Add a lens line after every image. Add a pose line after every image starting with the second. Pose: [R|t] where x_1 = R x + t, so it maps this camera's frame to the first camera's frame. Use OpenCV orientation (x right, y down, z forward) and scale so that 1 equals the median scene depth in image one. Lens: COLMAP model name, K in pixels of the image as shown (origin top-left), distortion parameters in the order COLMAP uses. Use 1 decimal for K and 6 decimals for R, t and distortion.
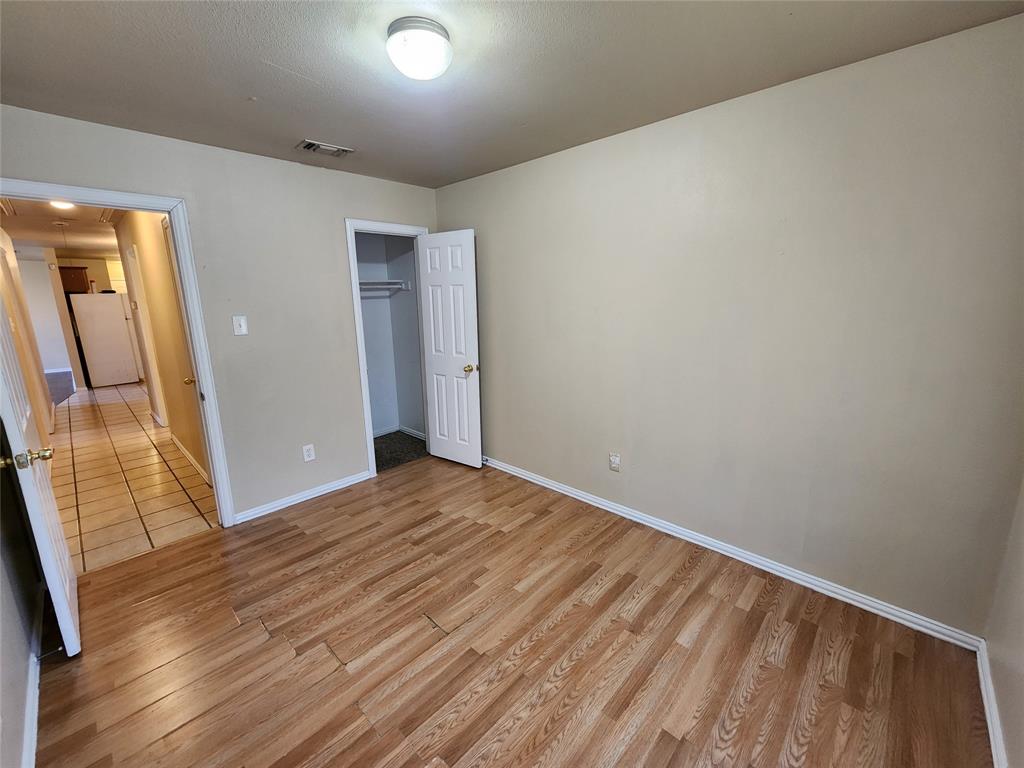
lens RADIAL K [[425.1, 0, 515.4], [0, 425.1, 382.9], [0, 0, 1]] dist [-0.010680, 0.006337]
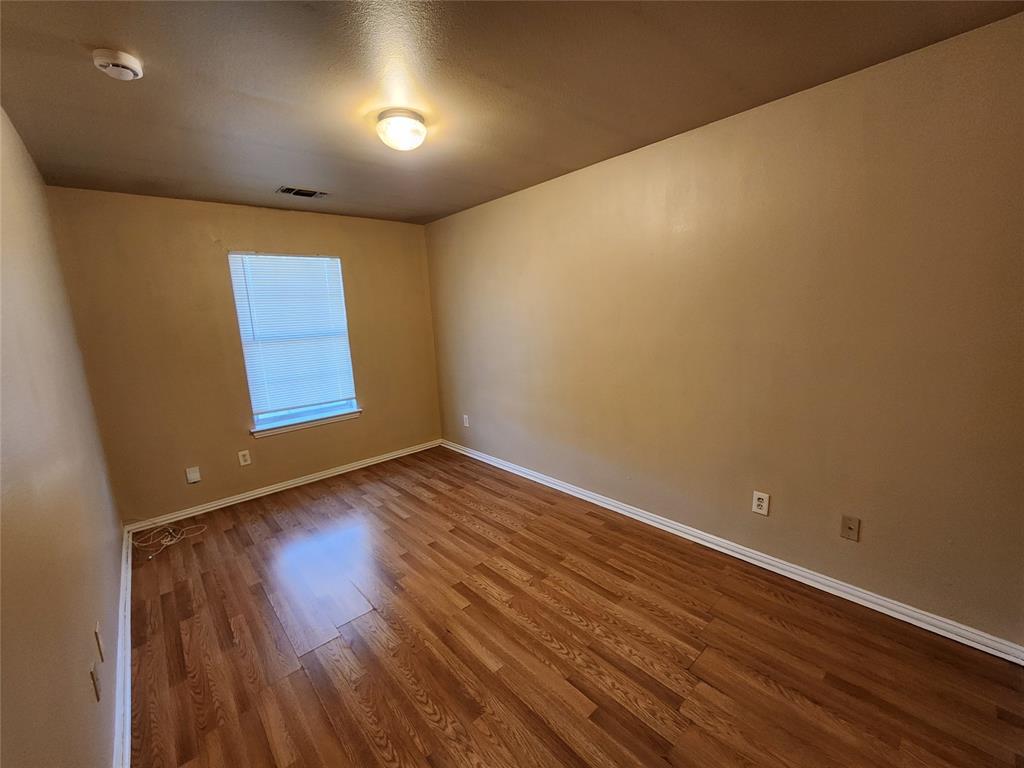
lens RADIAL K [[425.1, 0, 515.4], [0, 425.1, 382.9], [0, 0, 1]] dist [-0.010680, 0.006337]
pose [[0.073632, -0.150095, 0.985926, -1.579092], [0.255678, 0.958409, 0.126811, -0.038504], [-0.963954, 0.242742, 0.108945, 0.459947]]
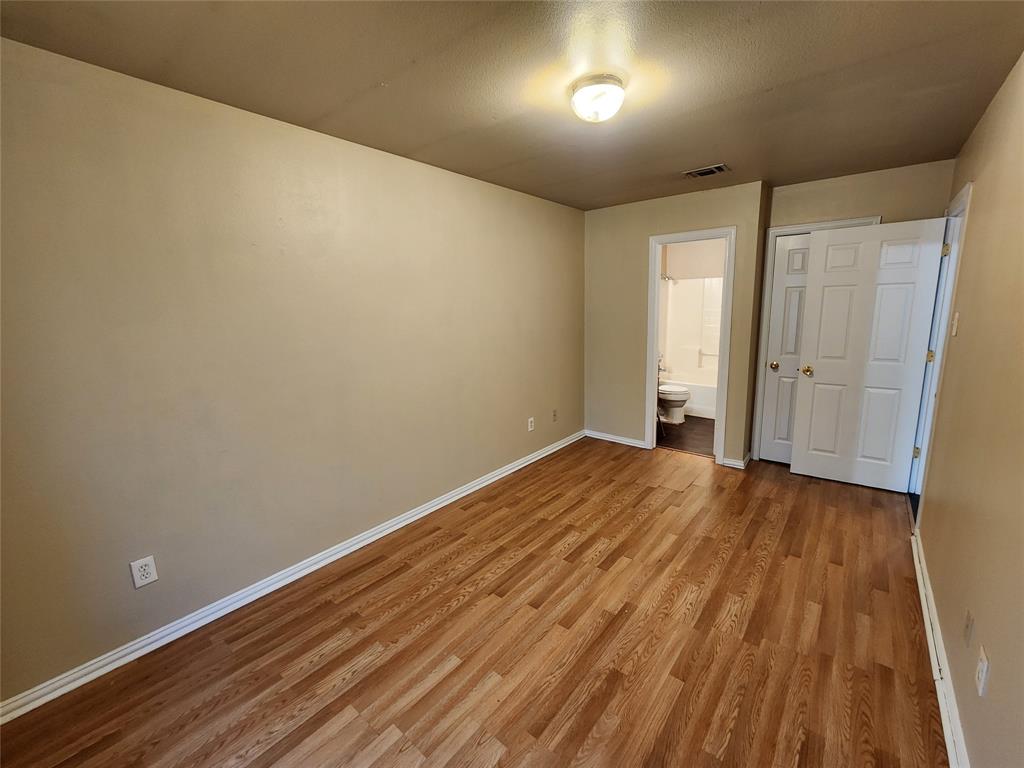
lens RADIAL K [[425.1, 0, 515.4], [0, 425.1, 382.9], [0, 0, 1]] dist [-0.010680, 0.006337]
pose [[-0.995758, 0.062056, -0.067931, -0.101652], [0.030792, 0.920500, 0.389526, -0.375123], [0.086703, 0.385782, -0.918507, 1.869528]]
